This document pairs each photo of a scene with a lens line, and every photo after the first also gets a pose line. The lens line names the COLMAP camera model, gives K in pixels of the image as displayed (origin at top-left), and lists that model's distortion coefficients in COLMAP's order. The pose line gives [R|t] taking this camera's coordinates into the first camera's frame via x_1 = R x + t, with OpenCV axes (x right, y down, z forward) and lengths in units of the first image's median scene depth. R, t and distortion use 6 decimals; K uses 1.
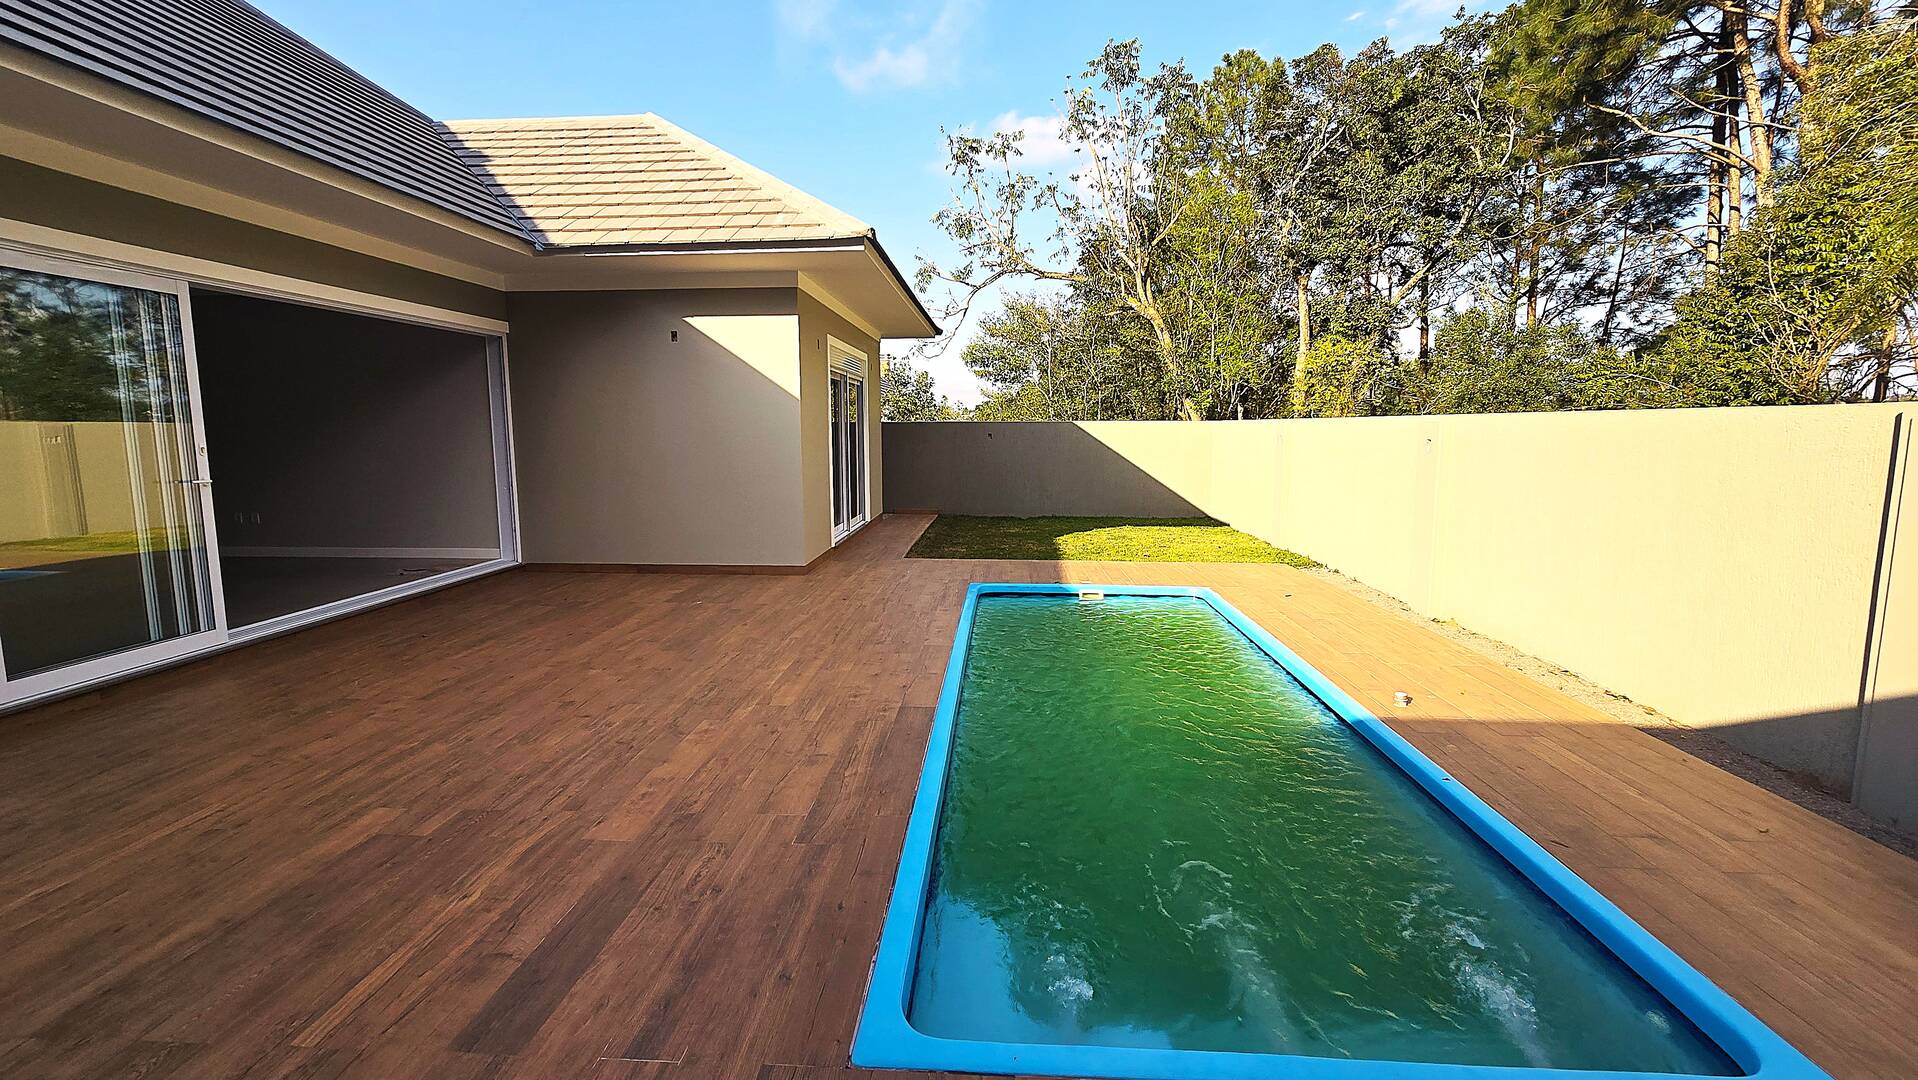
lens RADIAL K [[787.4, 0, 958.9], [0, 787.4, 523.3], [0, 0, 1]] dist [-0.004856, 0.000614]
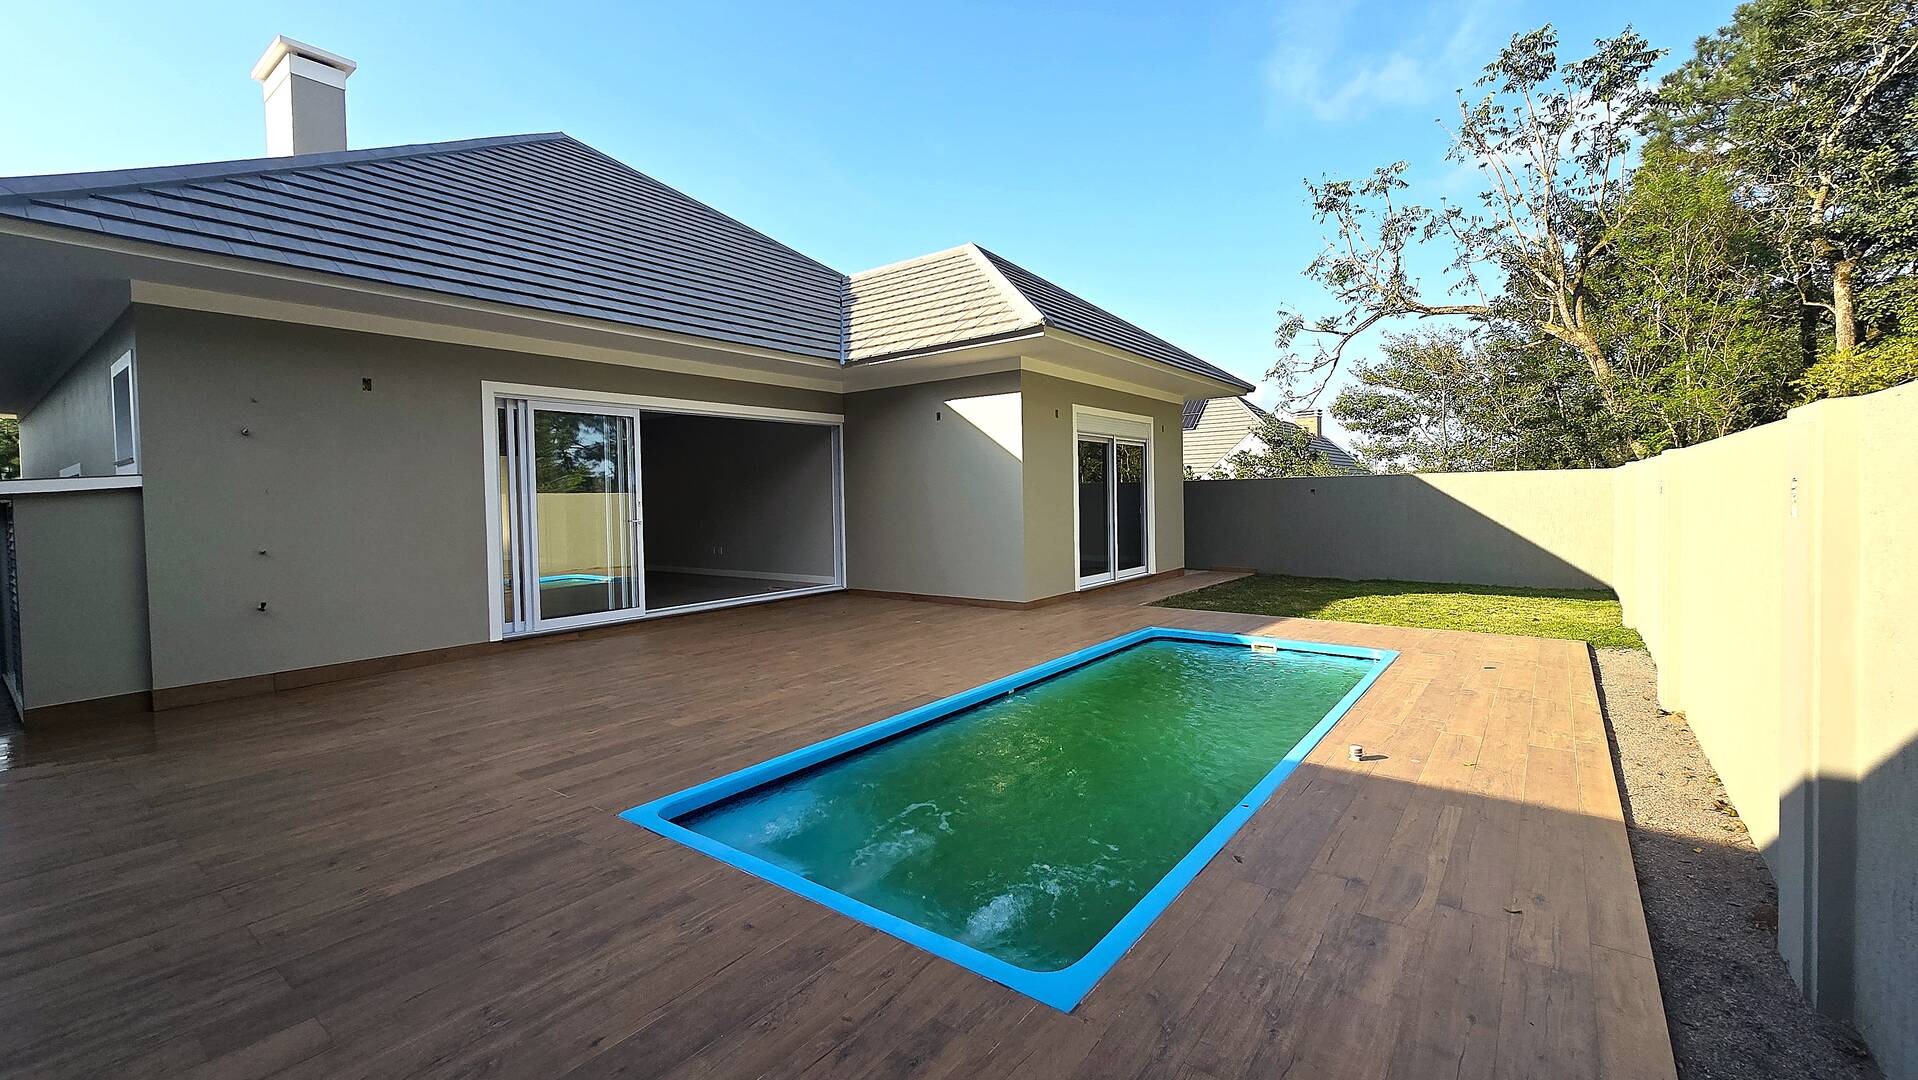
lens RADIAL K [[787.4, 0, 952.1], [0, 787.4, 526.5], [0, 0, 1]] dist [-0.004856, 0.000614]
pose [[0.829540, 0.007439, -0.558397, 0.432865], [-0.050499, 0.996814, -0.061740, 0.022725], [0.556159, 0.079415, 0.827273, -0.043236]]
